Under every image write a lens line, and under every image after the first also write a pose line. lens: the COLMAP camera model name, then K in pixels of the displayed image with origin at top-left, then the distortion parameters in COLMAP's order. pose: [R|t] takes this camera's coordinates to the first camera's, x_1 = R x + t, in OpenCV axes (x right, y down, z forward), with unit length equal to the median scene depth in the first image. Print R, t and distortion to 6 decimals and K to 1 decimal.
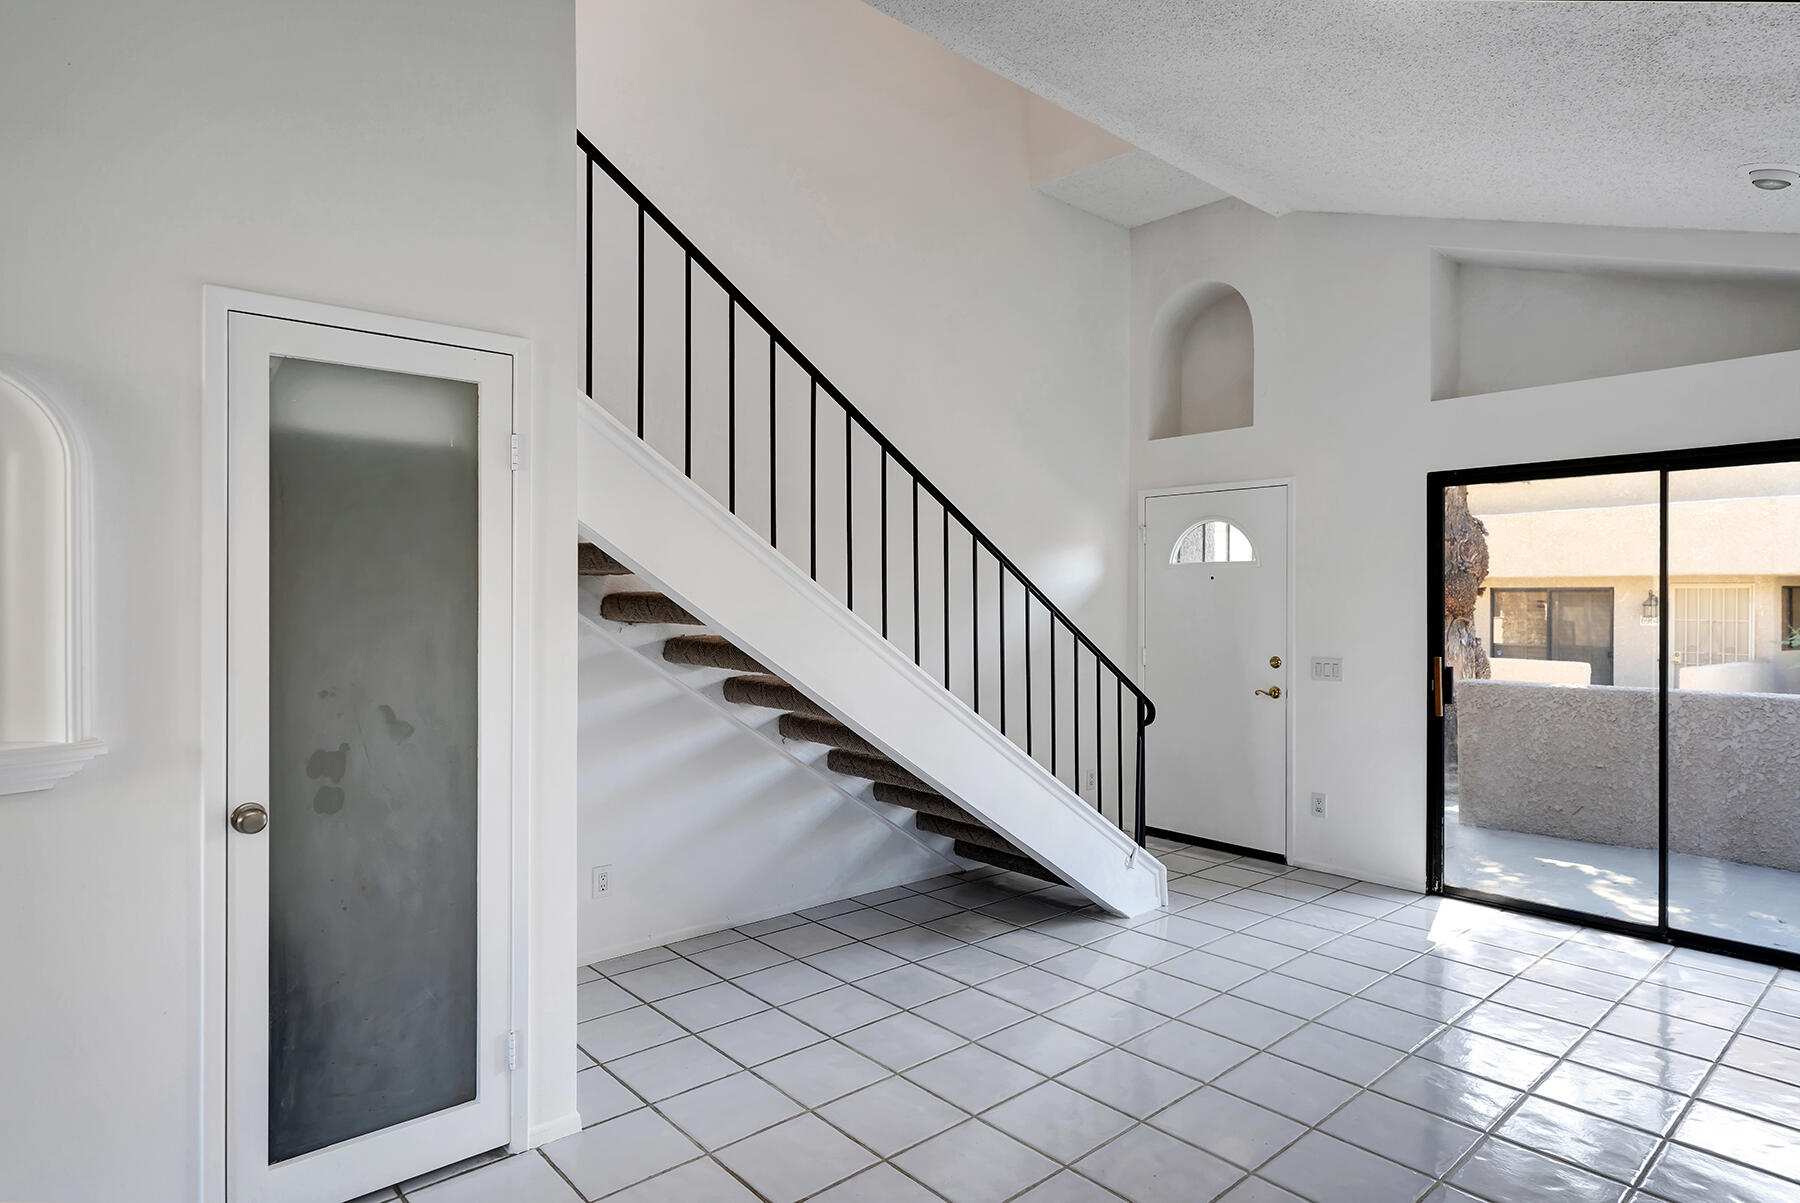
lens RADIAL K [[1005.2, 0, 898.2], [0, 1005.2, 599.0], [0, 0, 1]] dist [-0.000431, -0.000570]
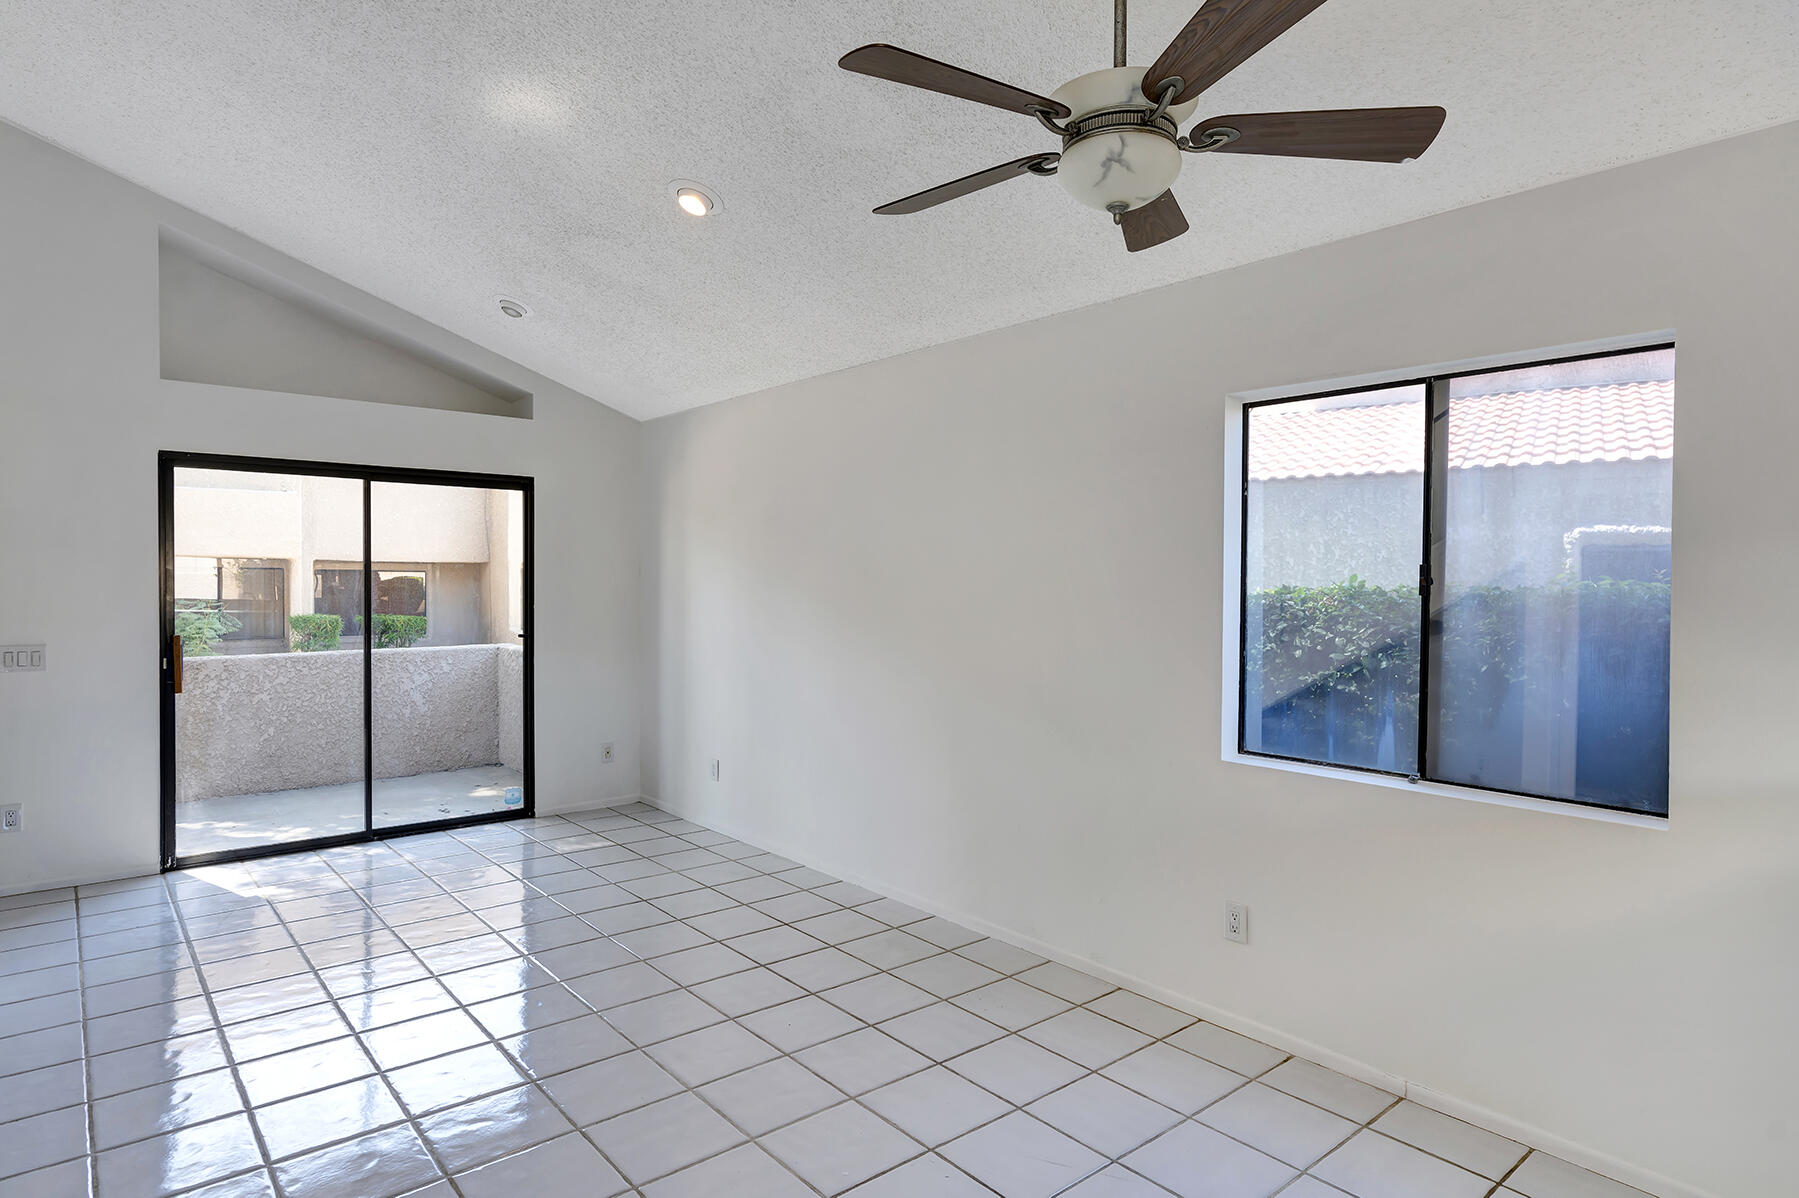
lens RADIAL K [[1004.7, 0, 901.6], [0, 1004.7, 594.4], [0, 0, 1]] dist [-0.000431, -0.000570]
pose [[0.017517, -0.012669, 0.999766, -0.455649], [-0.005754, 0.999902, 0.012771, -0.000415], [-0.999830, -0.005976, 0.017442, 0.248615]]
